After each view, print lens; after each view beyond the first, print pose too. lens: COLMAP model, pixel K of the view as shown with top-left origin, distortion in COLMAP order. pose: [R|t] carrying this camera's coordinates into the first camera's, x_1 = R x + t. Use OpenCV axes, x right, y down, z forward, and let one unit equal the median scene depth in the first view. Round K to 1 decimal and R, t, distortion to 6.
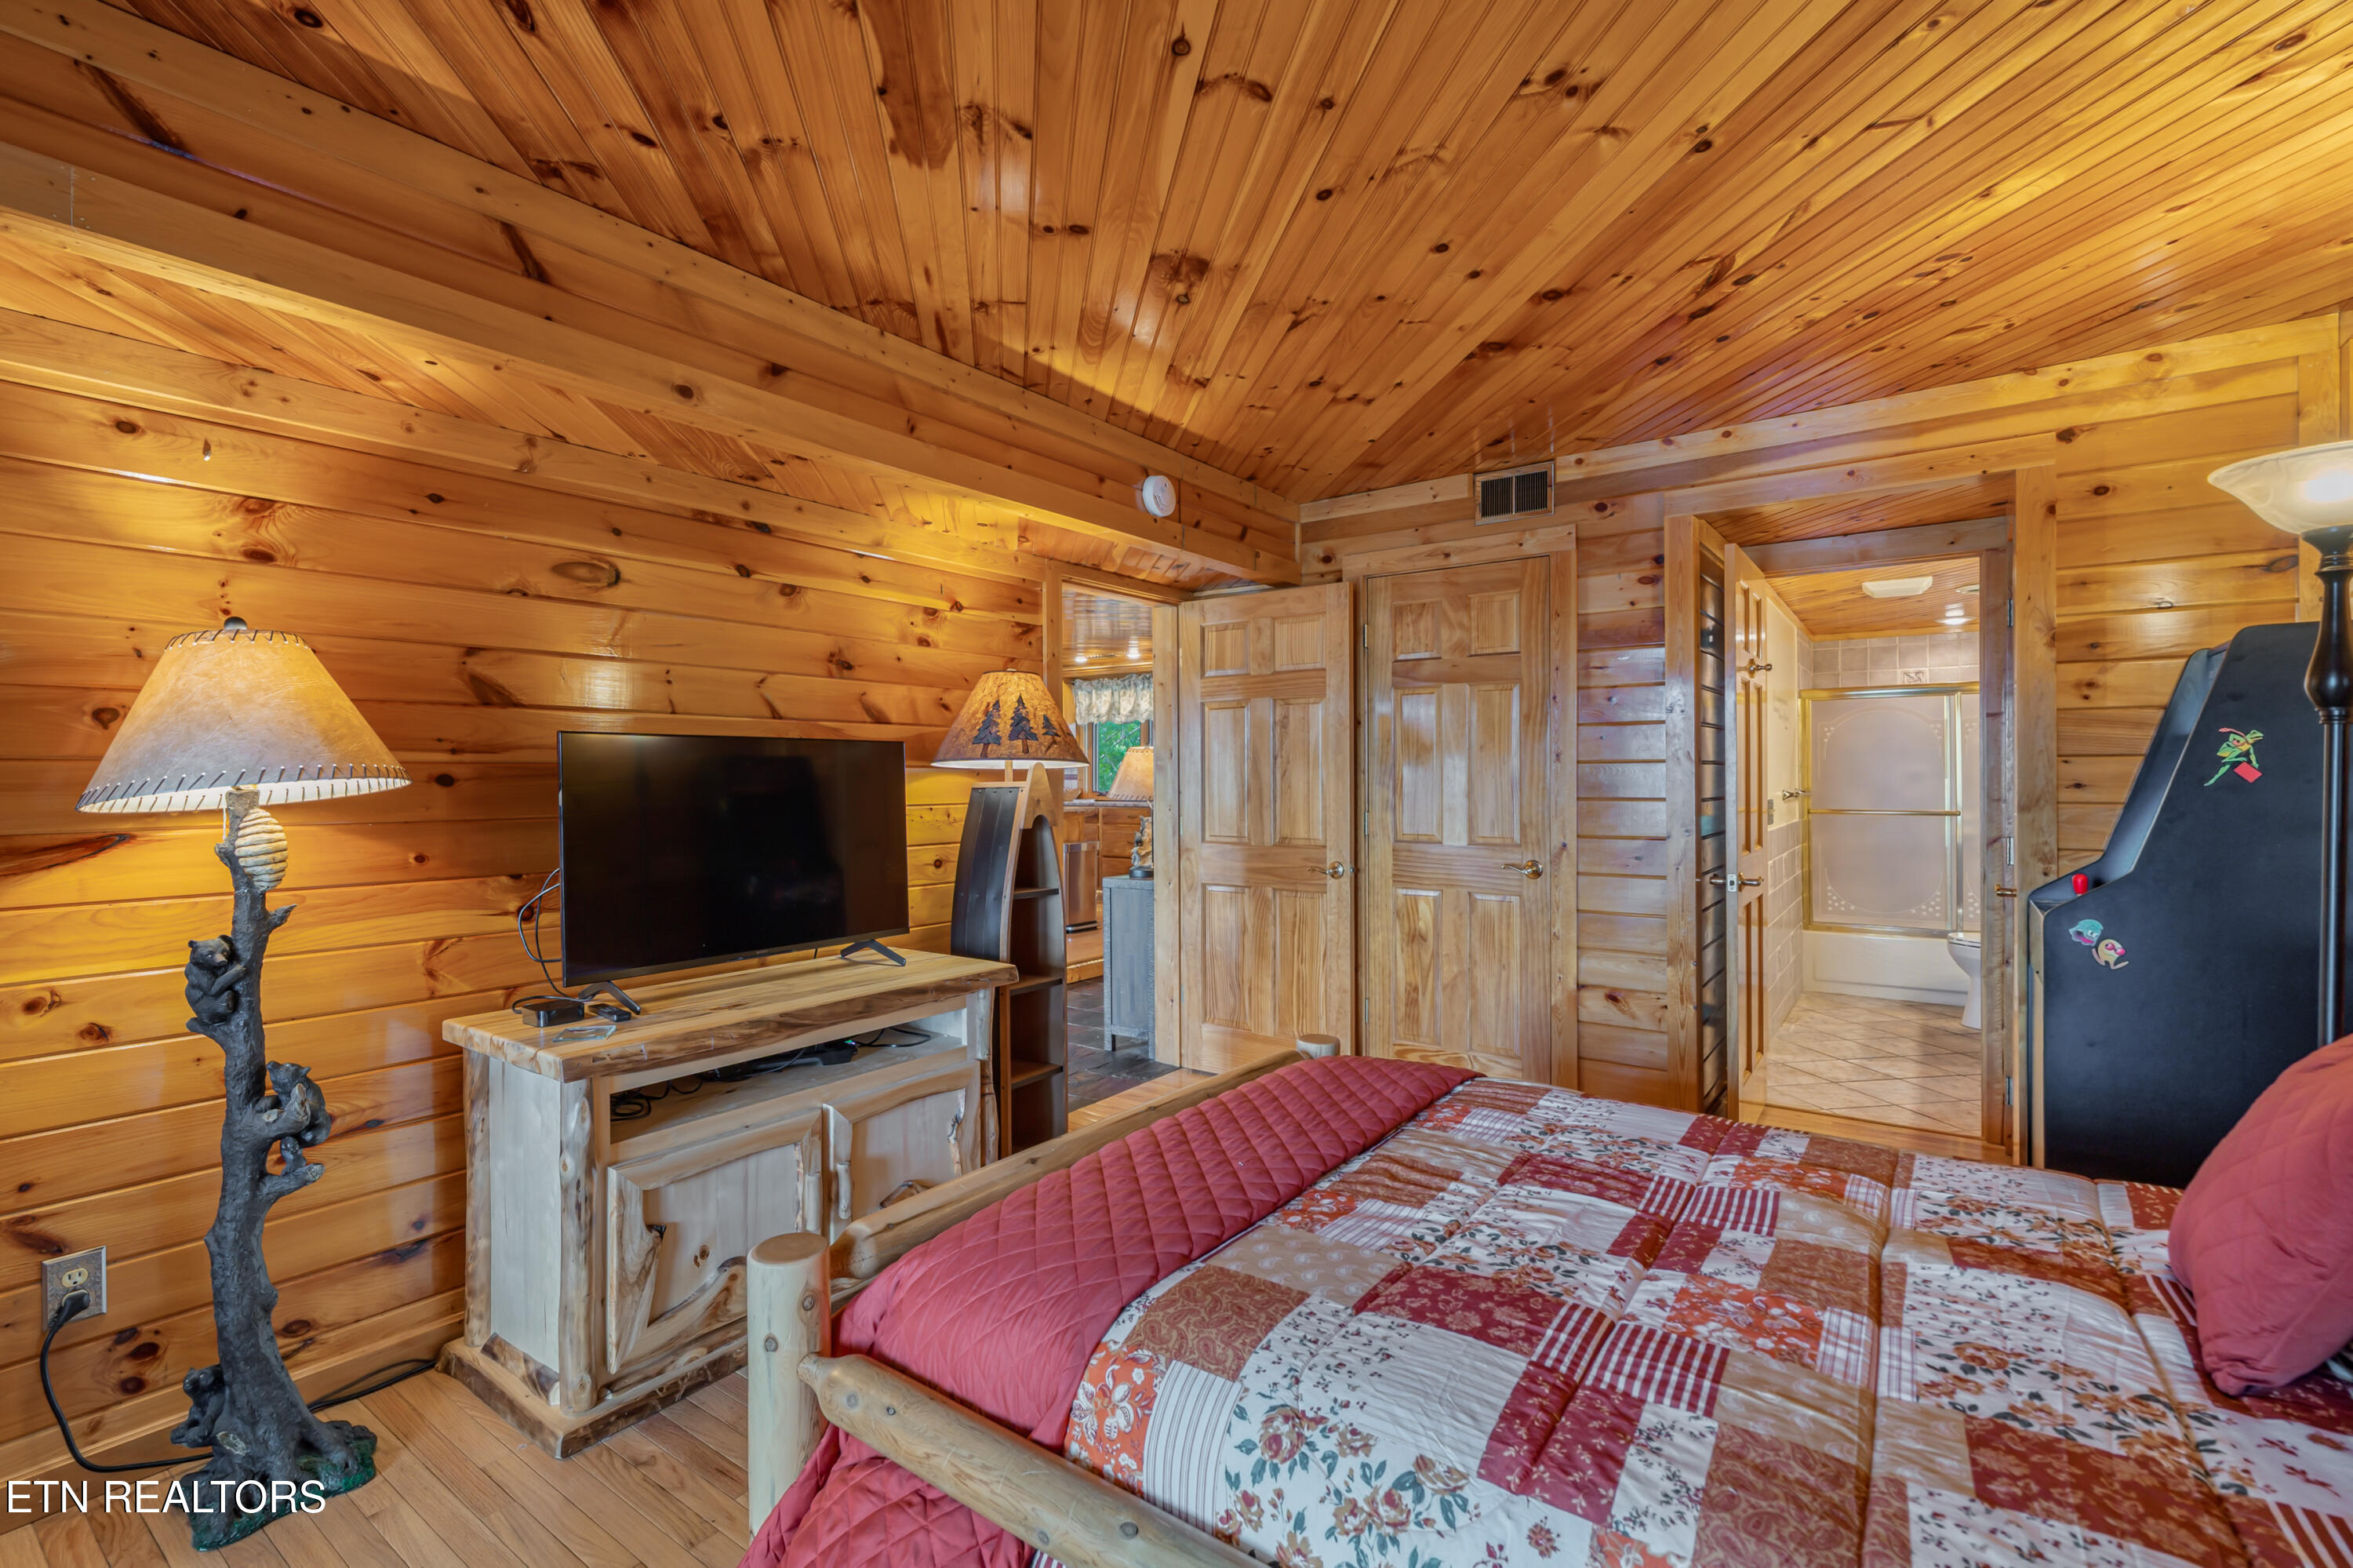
lens RADIAL K [[1048.3, 0, 1179.0], [0, 1048.3, 786.7], [0, 0, 1]] dist [-0.003872, 0.001117]
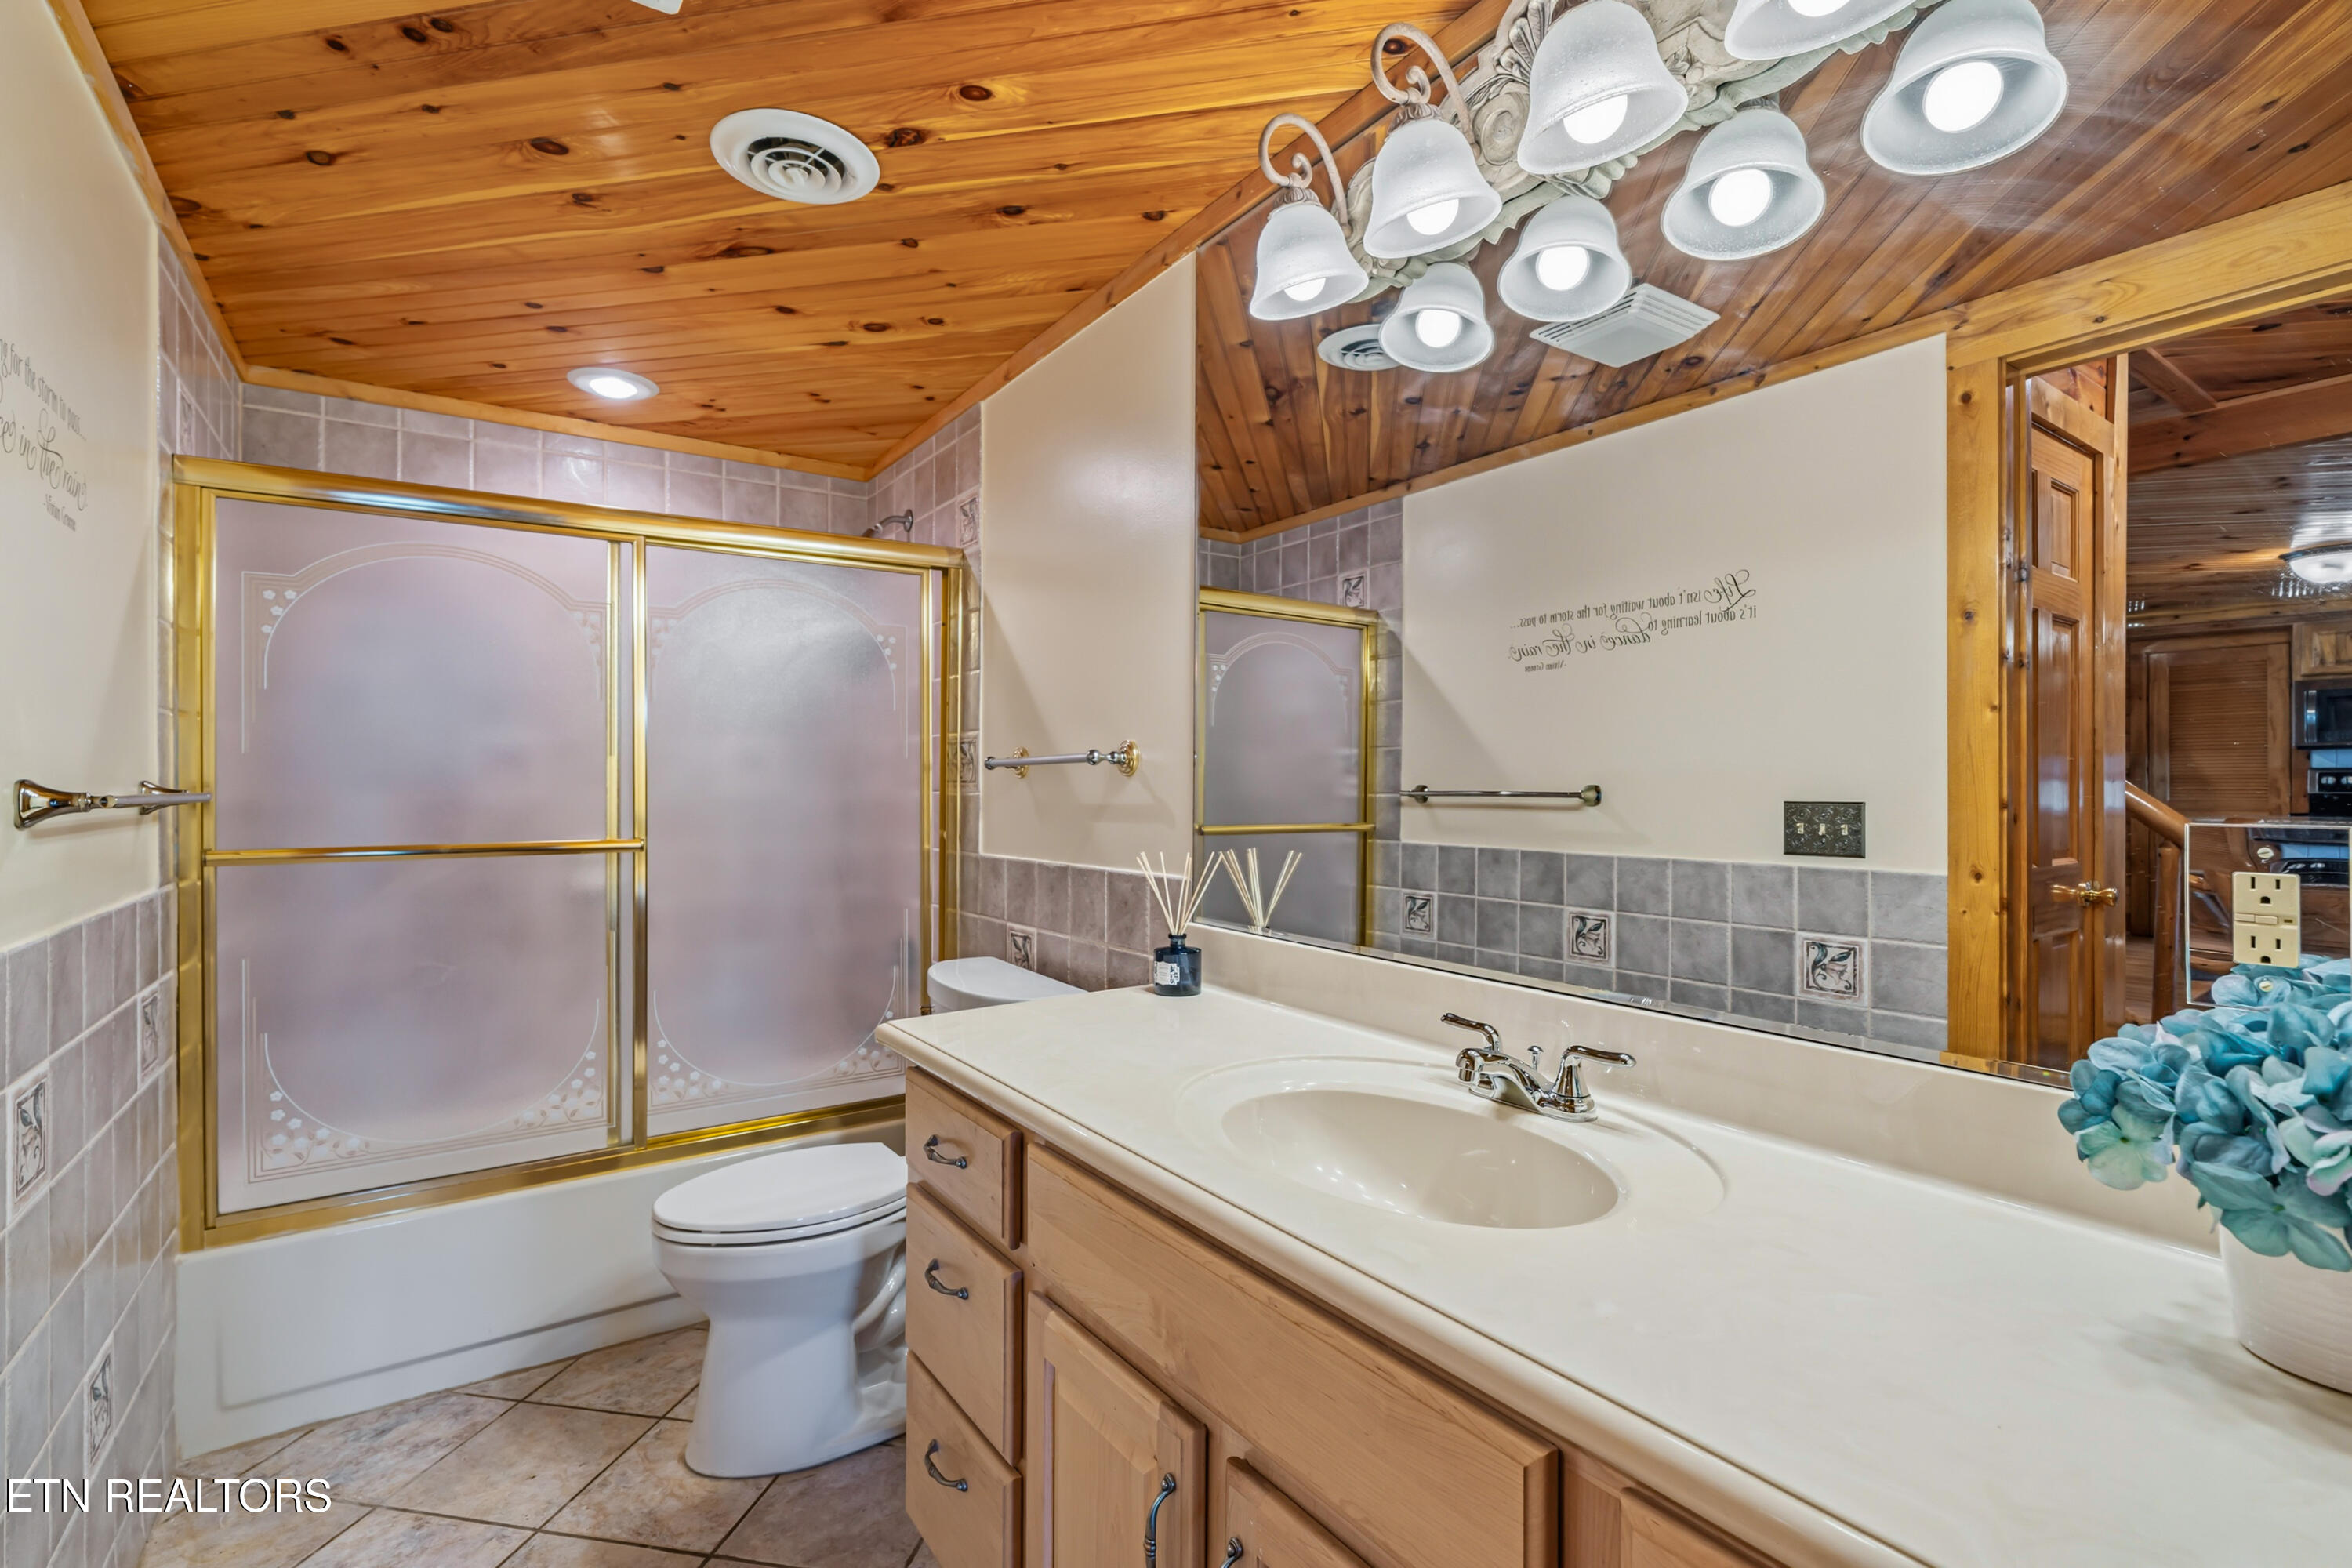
lens RADIAL K [[1047.8, 0, 1177.3], [0, 1047.8, 785.0], [0, 0, 1]] dist [-0.003872, 0.001117]
pose [[0.282003, -0.002306, 0.959411, 0.390380], [0.001836, 0.999997, 0.001864, 0.003480], [-0.959412, 0.001236, 0.282007, 0.642490]]
